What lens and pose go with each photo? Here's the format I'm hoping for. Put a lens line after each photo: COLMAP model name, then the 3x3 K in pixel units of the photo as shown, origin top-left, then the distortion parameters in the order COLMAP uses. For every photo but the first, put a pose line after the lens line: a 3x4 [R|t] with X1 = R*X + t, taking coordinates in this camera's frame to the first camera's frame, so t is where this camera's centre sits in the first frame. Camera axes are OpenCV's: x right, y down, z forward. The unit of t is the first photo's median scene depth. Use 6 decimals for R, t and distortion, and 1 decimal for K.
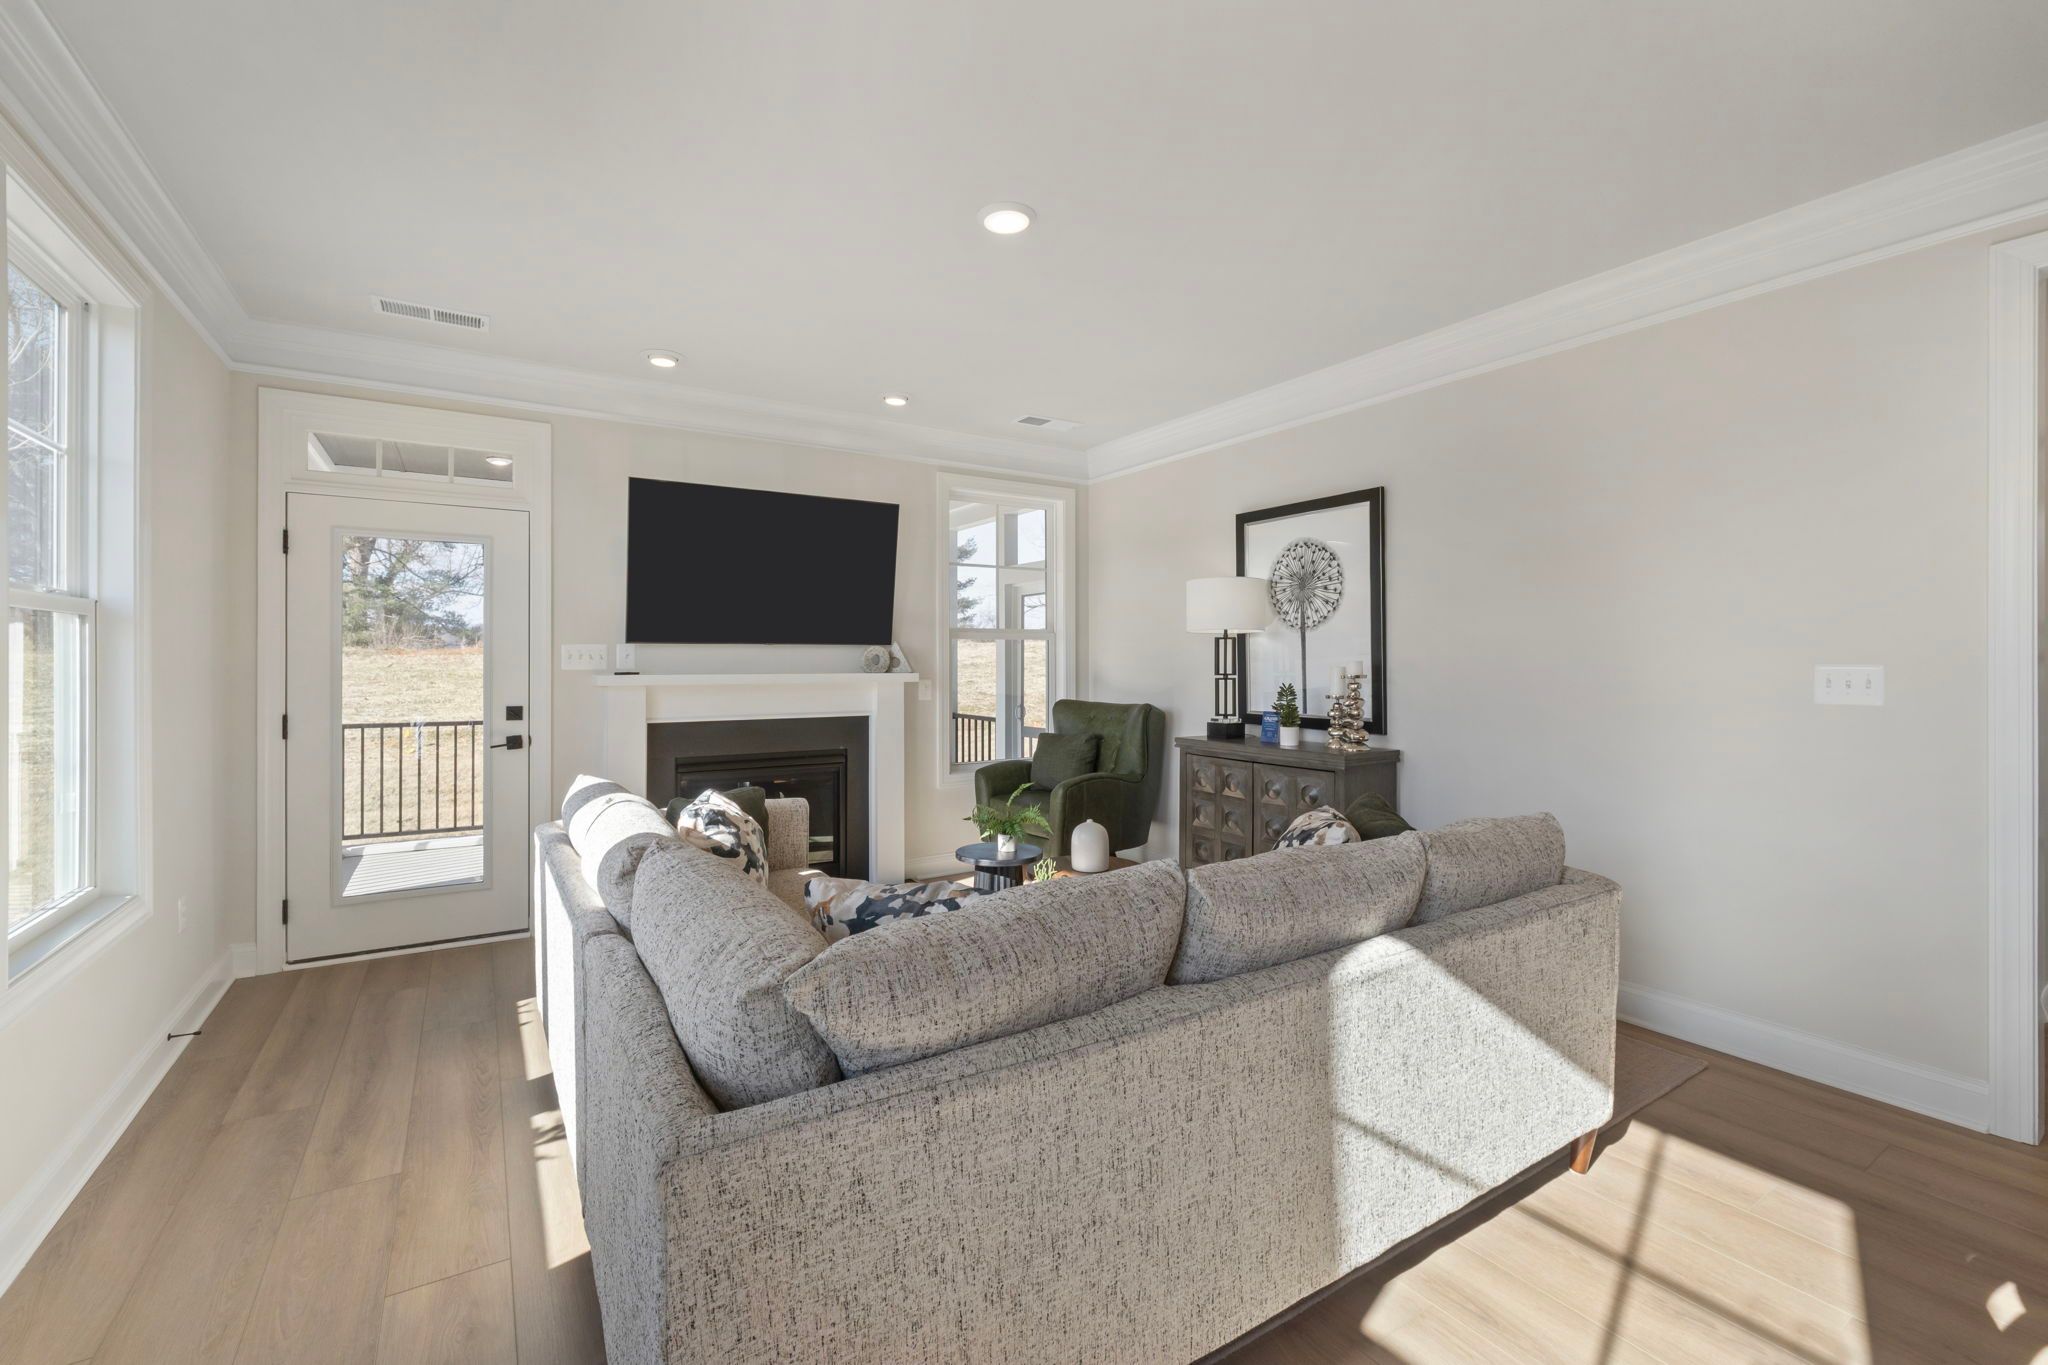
lens RADIAL K [[862.8, 0, 1016.0], [0, 862.8, 656.5], [0, 0, 1]] dist [-0.007622, 0.000068]
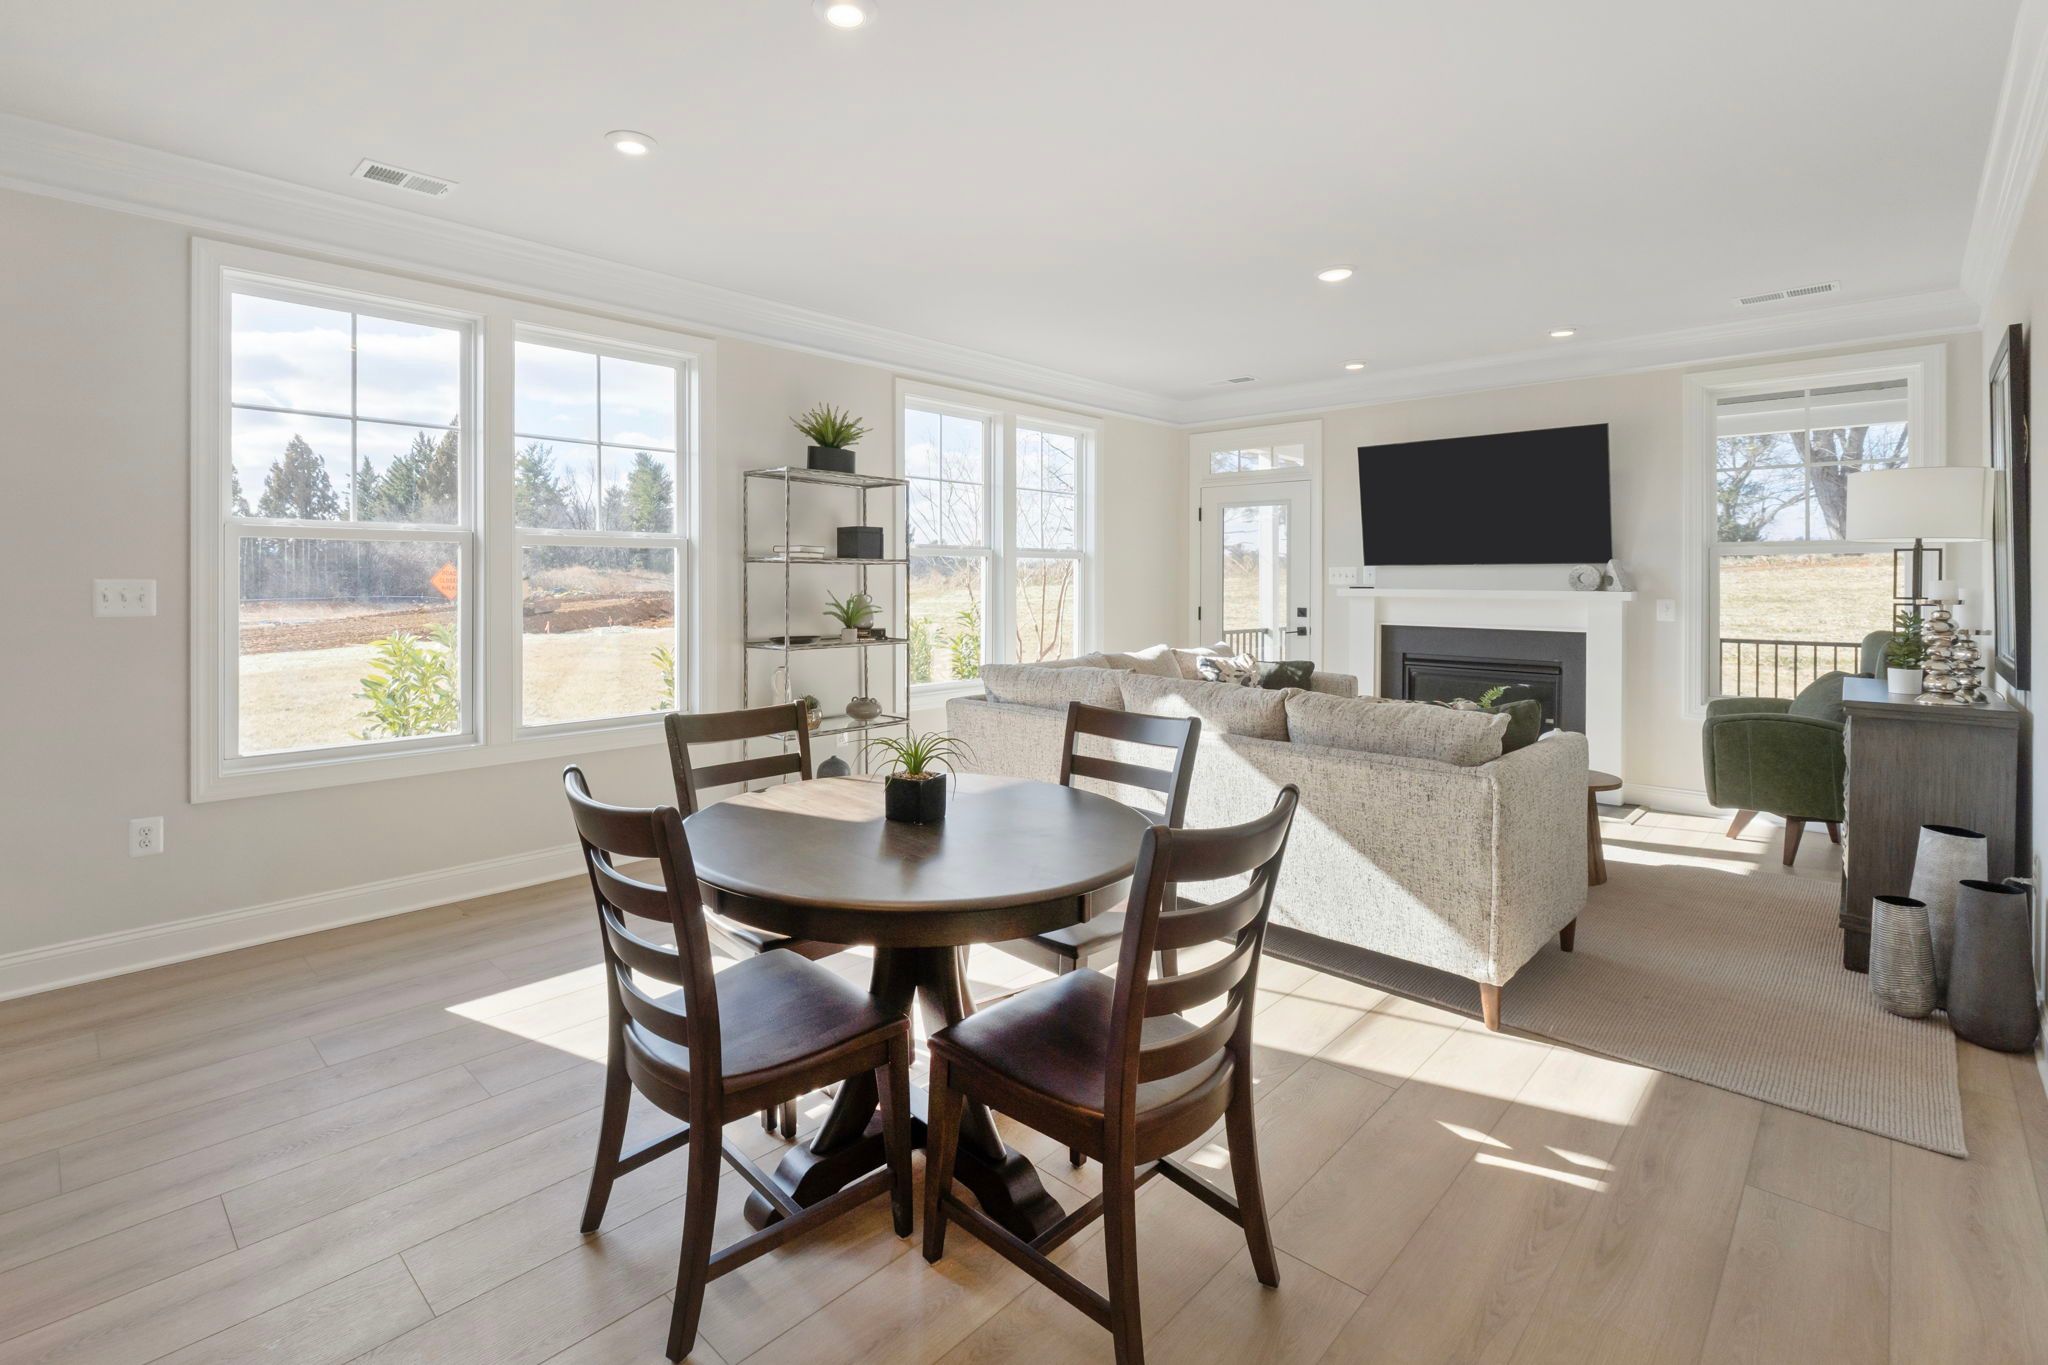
lens RADIAL K [[949.0, 0, 956.2], [0, 949.0, 579.7], [0, 0, 1]] dist [-0.004704, -0.000646]
pose [[0.220918, 0.002175, -0.975290, 0.882258], [0.000263, 0.999997, 0.002290, 0.003040], [0.975292, -0.000762, 0.220917, 0.018756]]
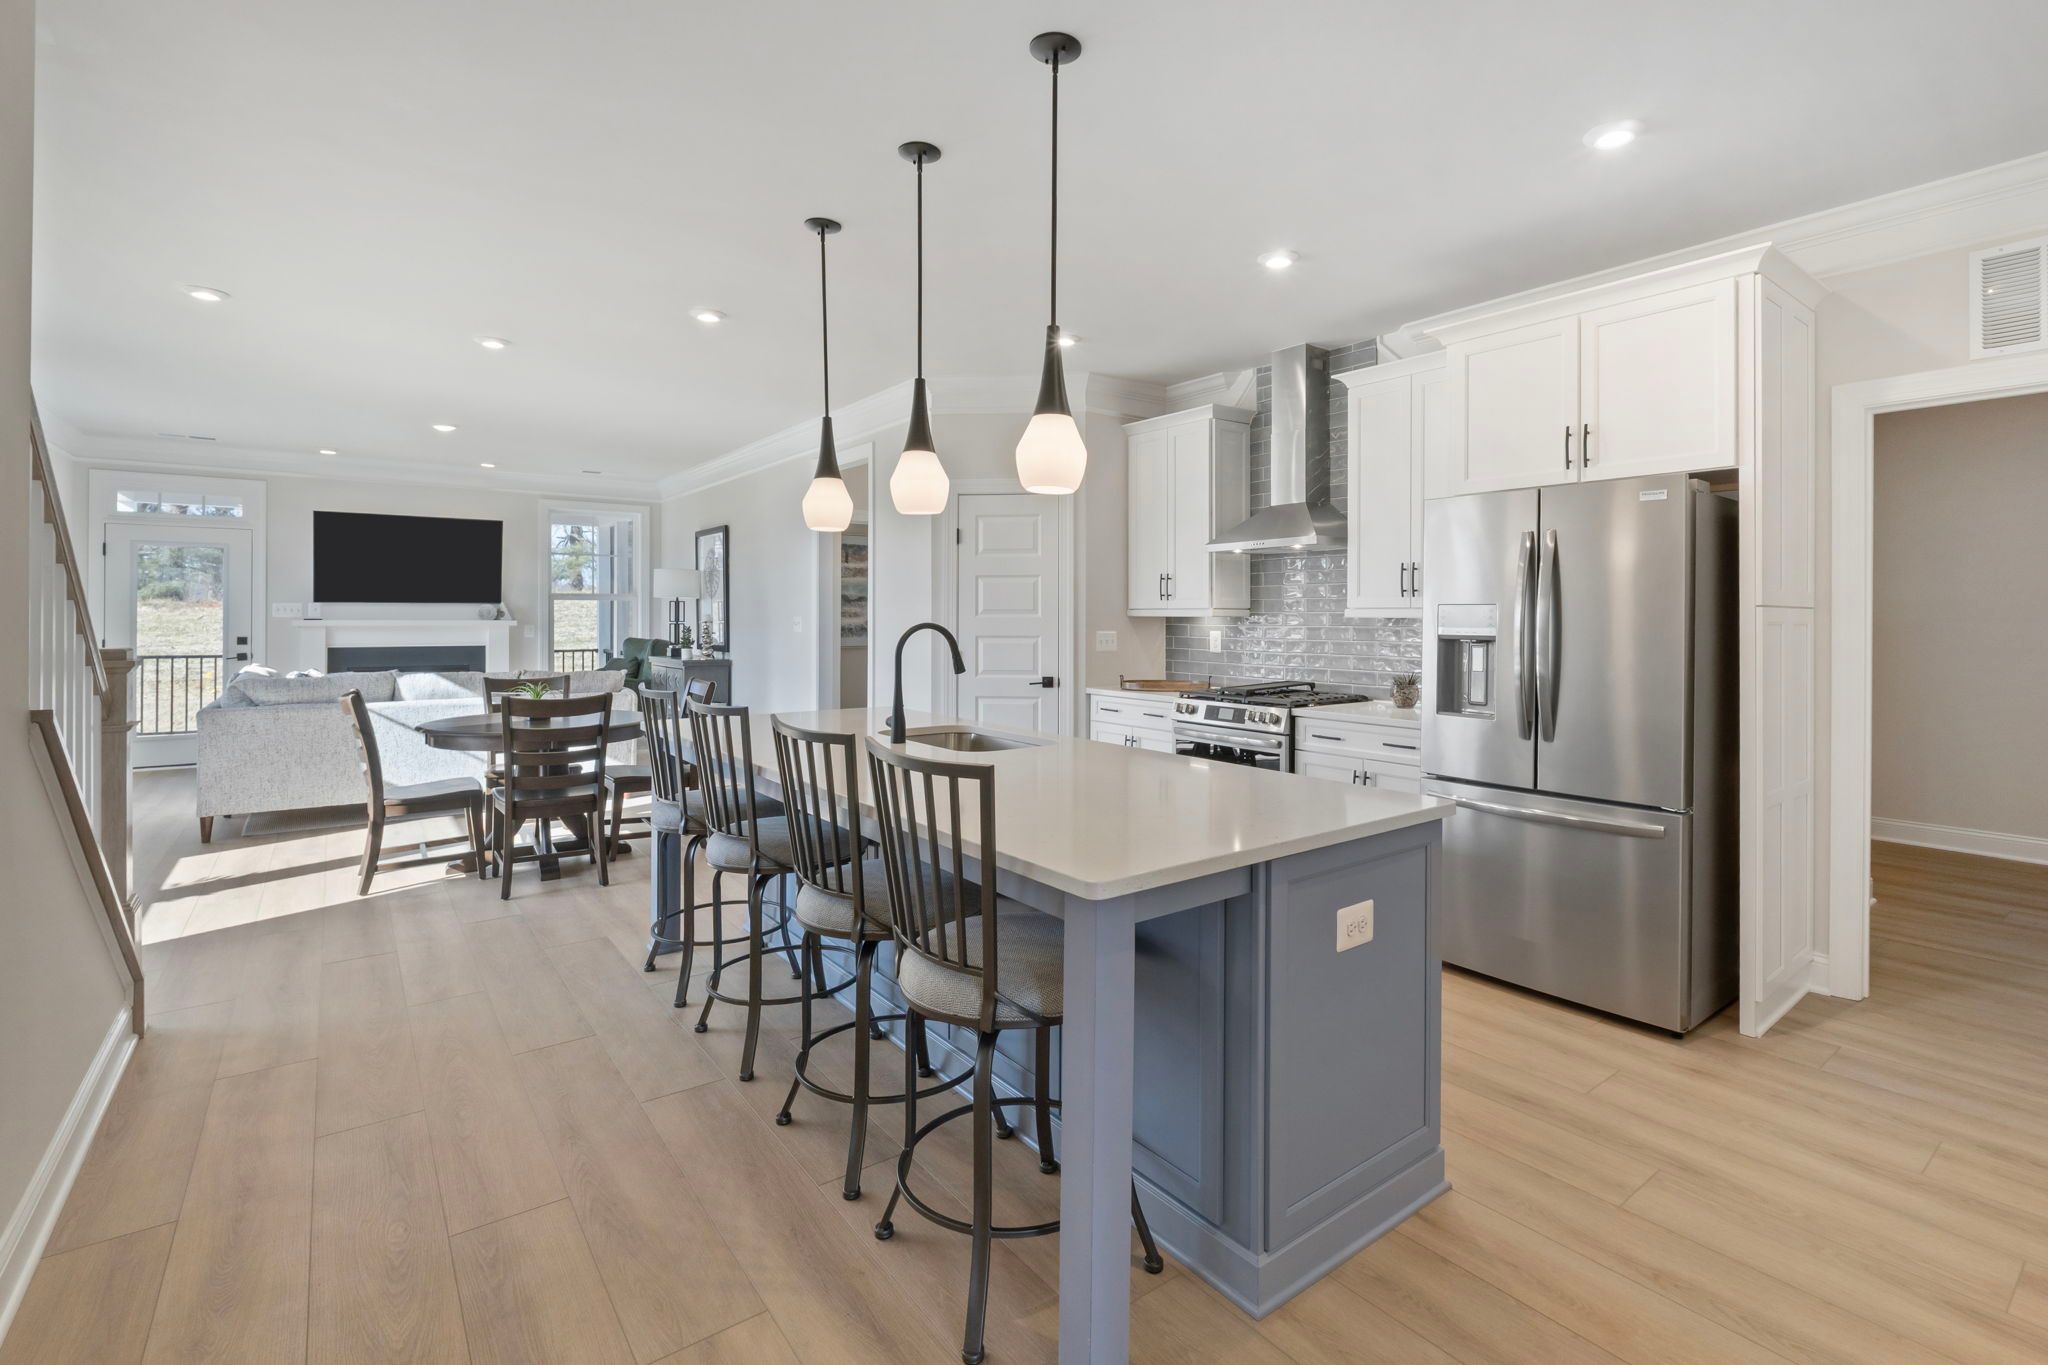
lens RADIAL K [[946.8, 0, 1088.5], [0, 946.8, 612.5], [0, 0, 1]] dist [-0.001040, 0.000174]
pose [[0.993789, 0.003564, 0.111220, 0.917887], [-0.003605, 0.999993, 0.000169, -0.000894], [-0.111219, -0.000569, 0.993796, -1.120542]]
